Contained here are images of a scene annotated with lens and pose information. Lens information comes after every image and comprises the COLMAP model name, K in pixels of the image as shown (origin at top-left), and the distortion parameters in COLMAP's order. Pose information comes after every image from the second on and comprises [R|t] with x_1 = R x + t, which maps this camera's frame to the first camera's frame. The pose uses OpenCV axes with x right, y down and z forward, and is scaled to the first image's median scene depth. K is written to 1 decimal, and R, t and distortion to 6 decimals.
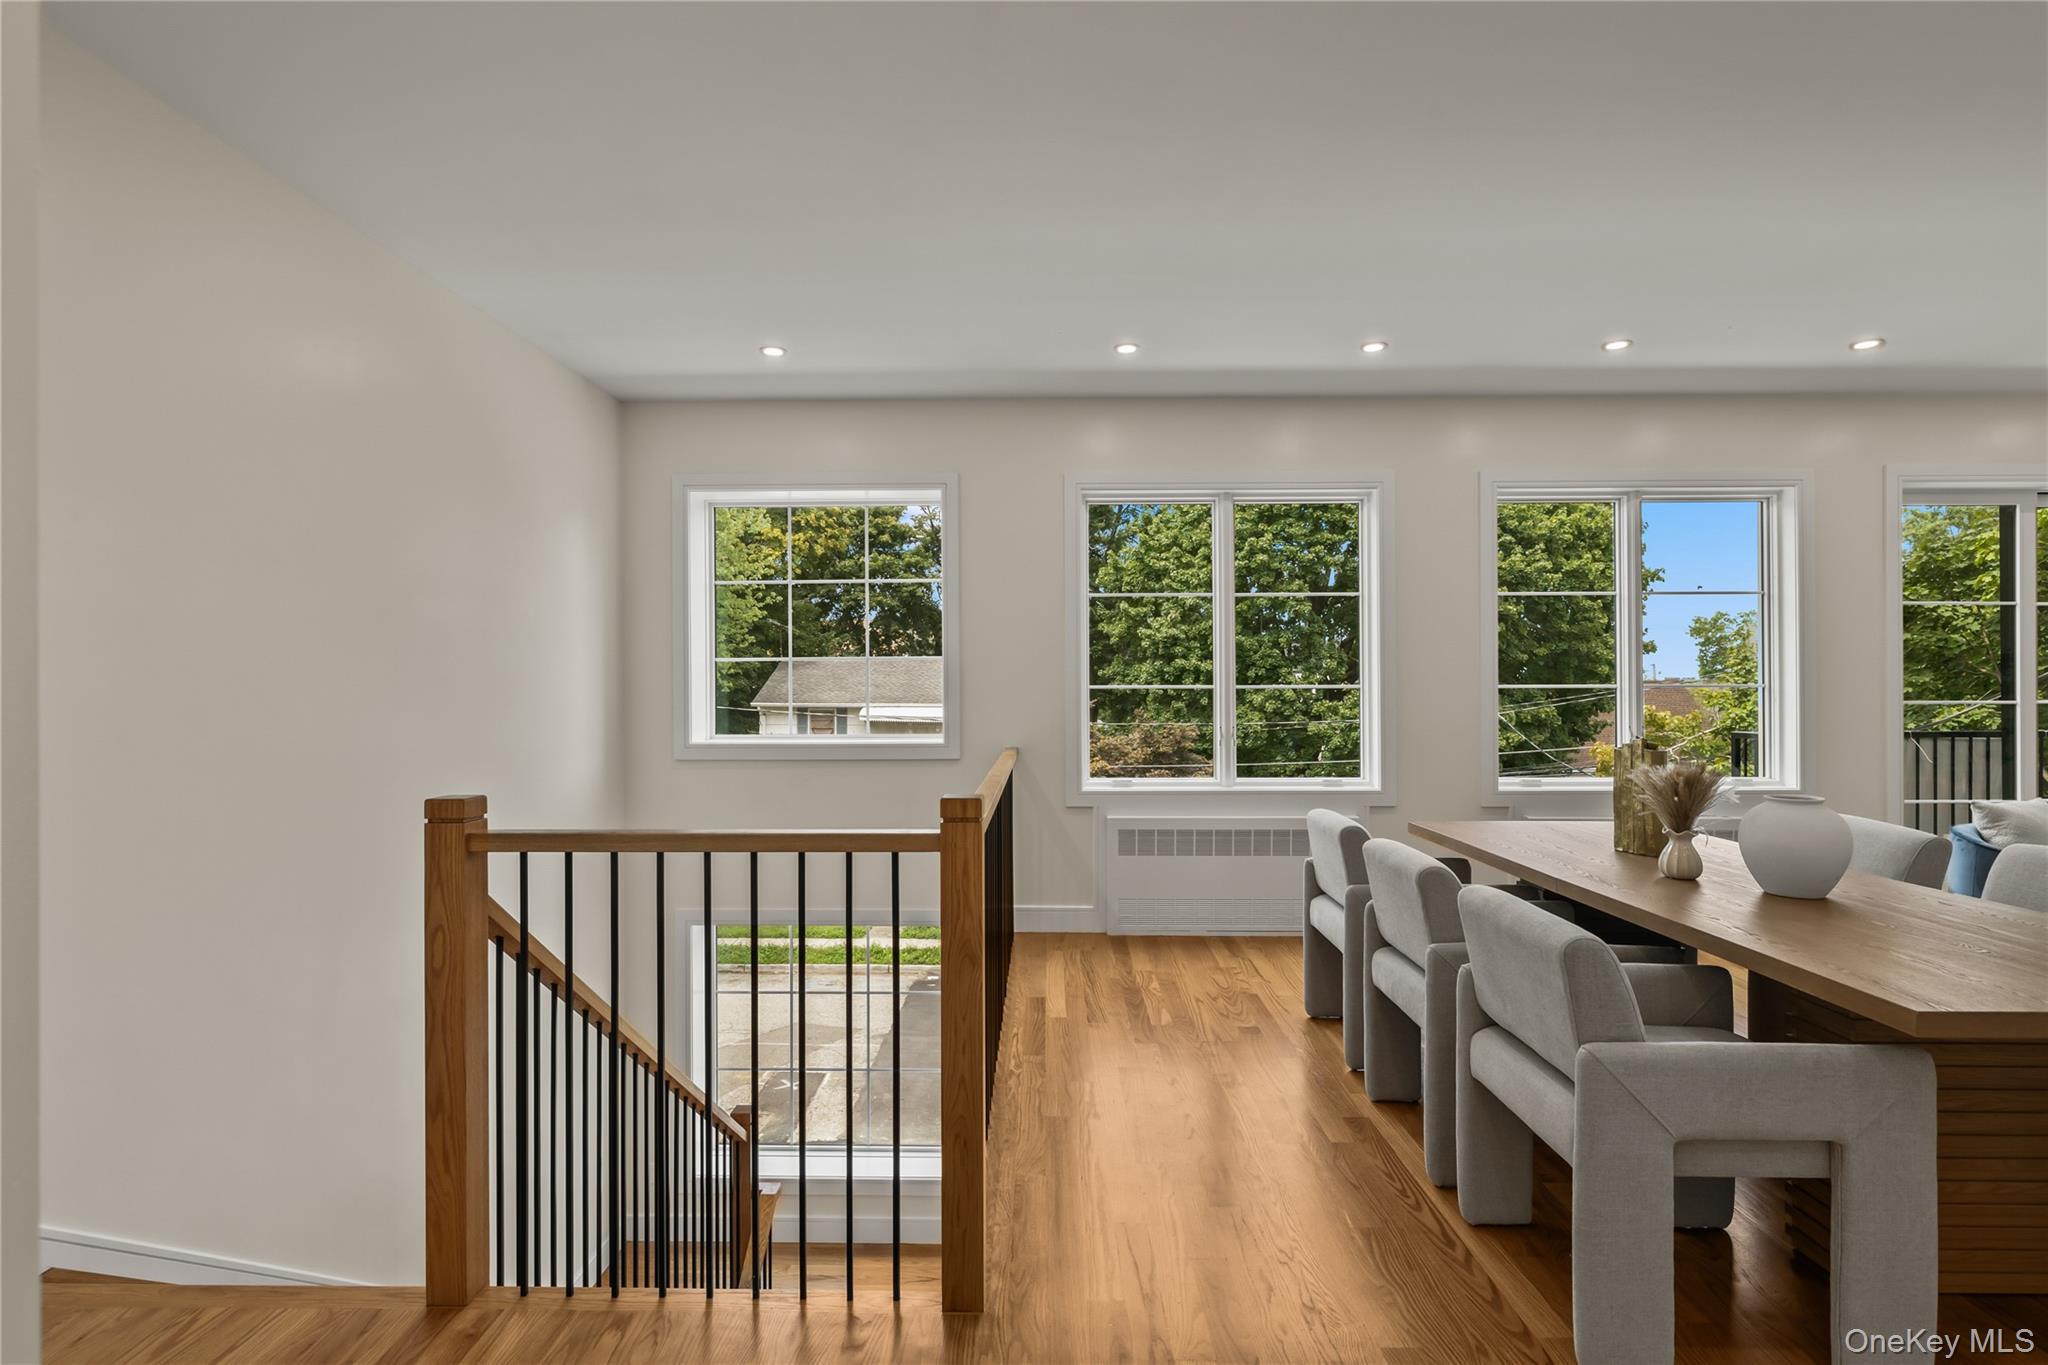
lens RADIAL K [[990.8, 0, 1036.1], [0, 990.8, 675.7], [0, 0, 1]] dist [-0.007500, 0.001973]
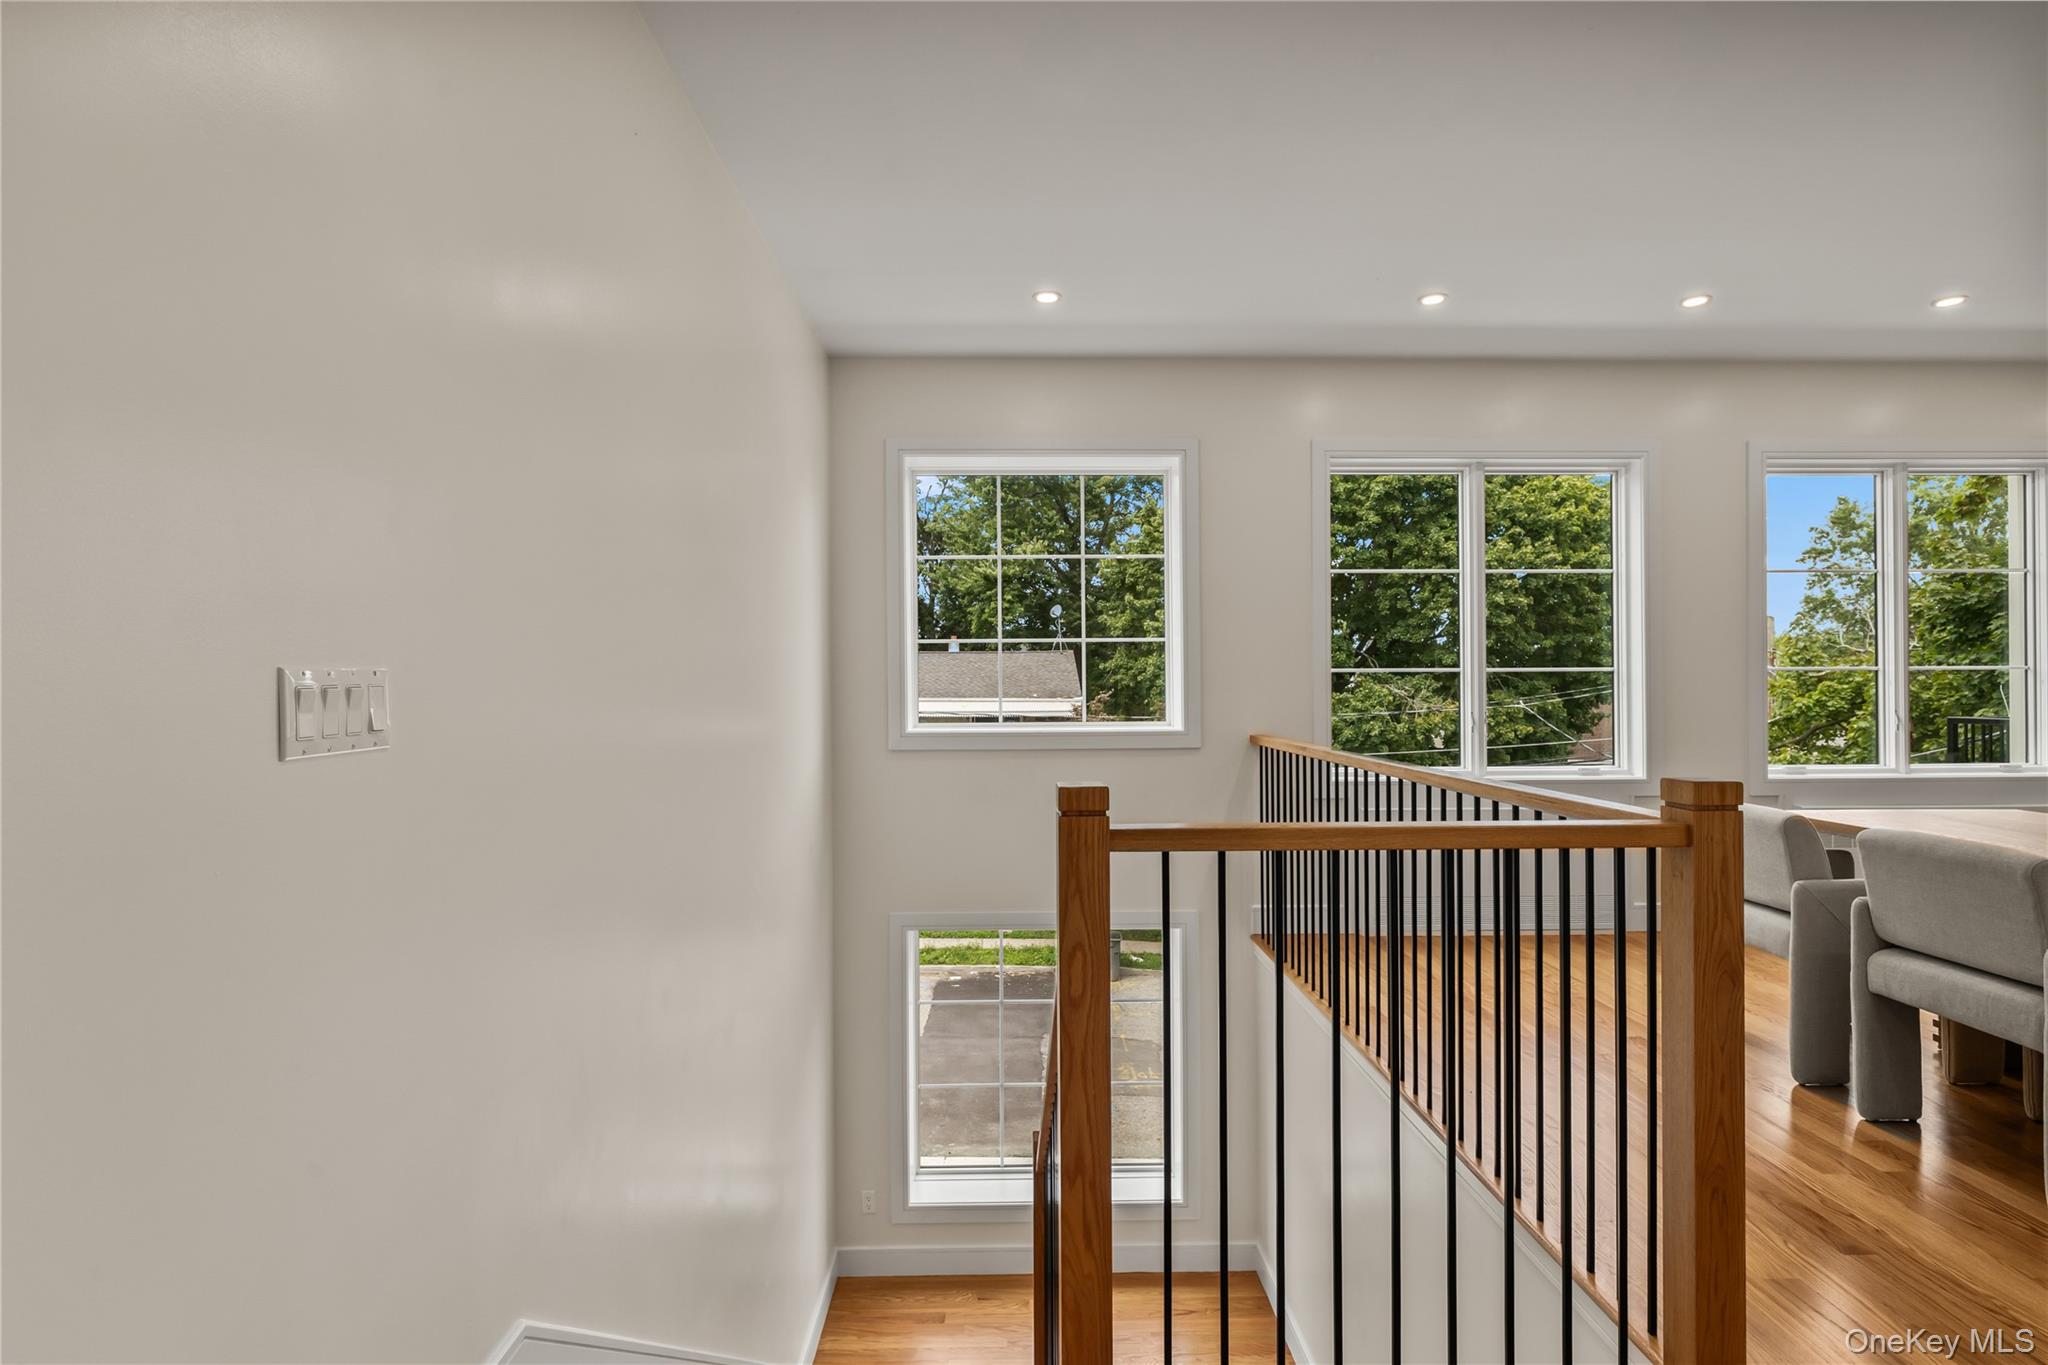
lens RADIAL K [[990.8, 0, 1018.4], [0, 990.8, 680.0], [0, 0, 1]] dist [-0.007500, 0.001973]
pose [[0.999254, -0.002102, 0.038563, -0.278593], [0.001771, 0.999961, 0.008616, 0.012397], [-0.038580, -0.008542, 0.999219, 0.080094]]
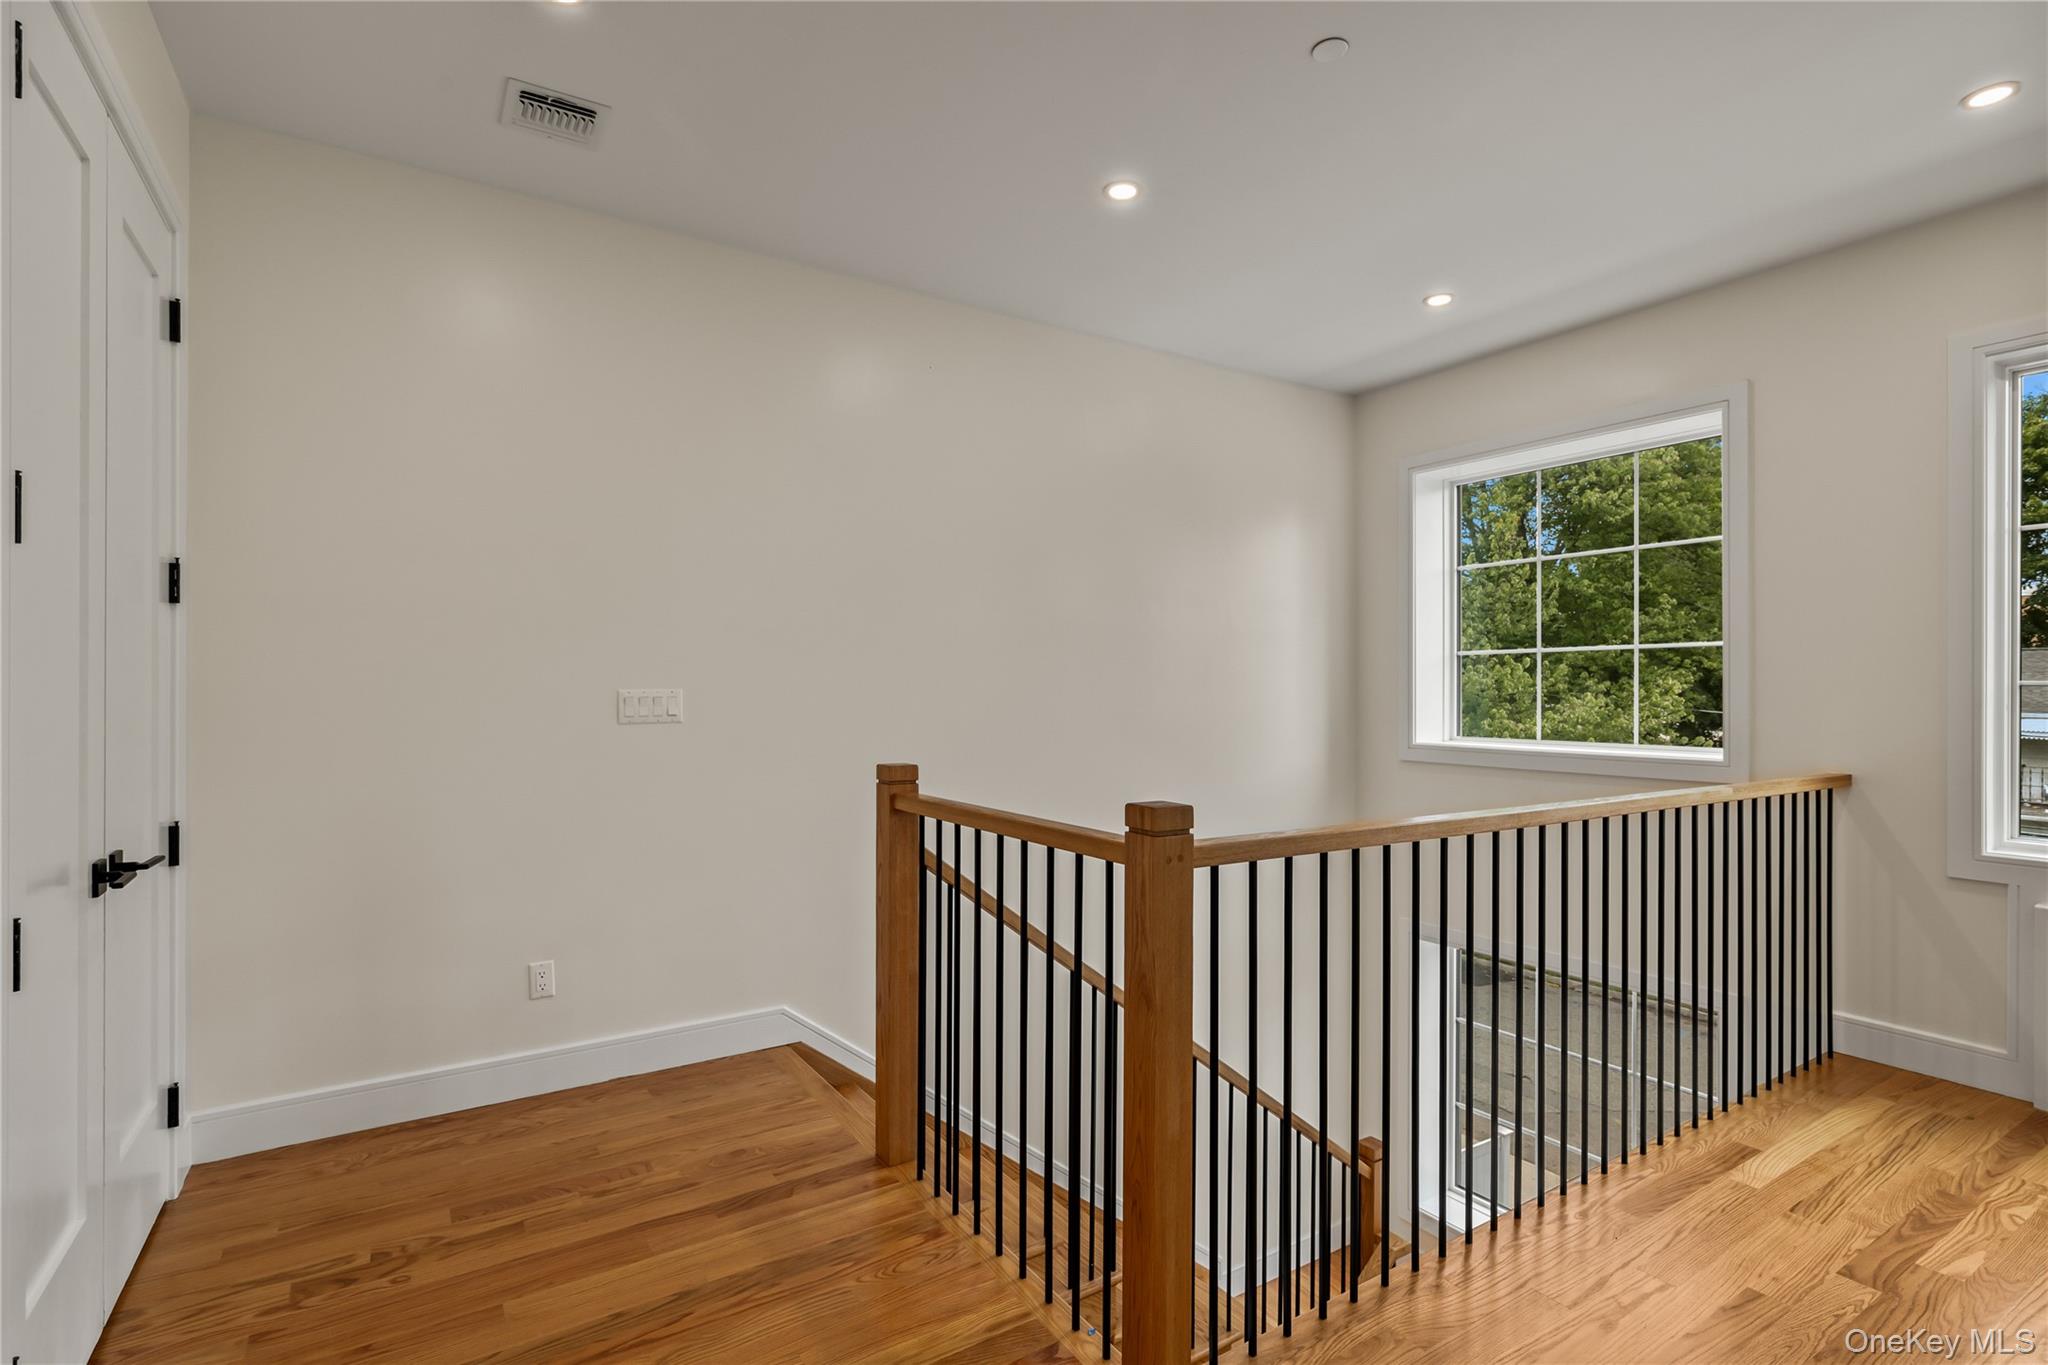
lens RADIAL K [[990.8, 0, 1032.2], [0, 990.8, 688.3], [0, 0, 1]] dist [-0.007500, 0.001973]
pose [[0.542482, 0.001870, -0.840066, 0.233857], [0.006127, 0.999962, 0.006182, 0.007512], [0.840045, -0.008501, 0.542450, 0.187792]]
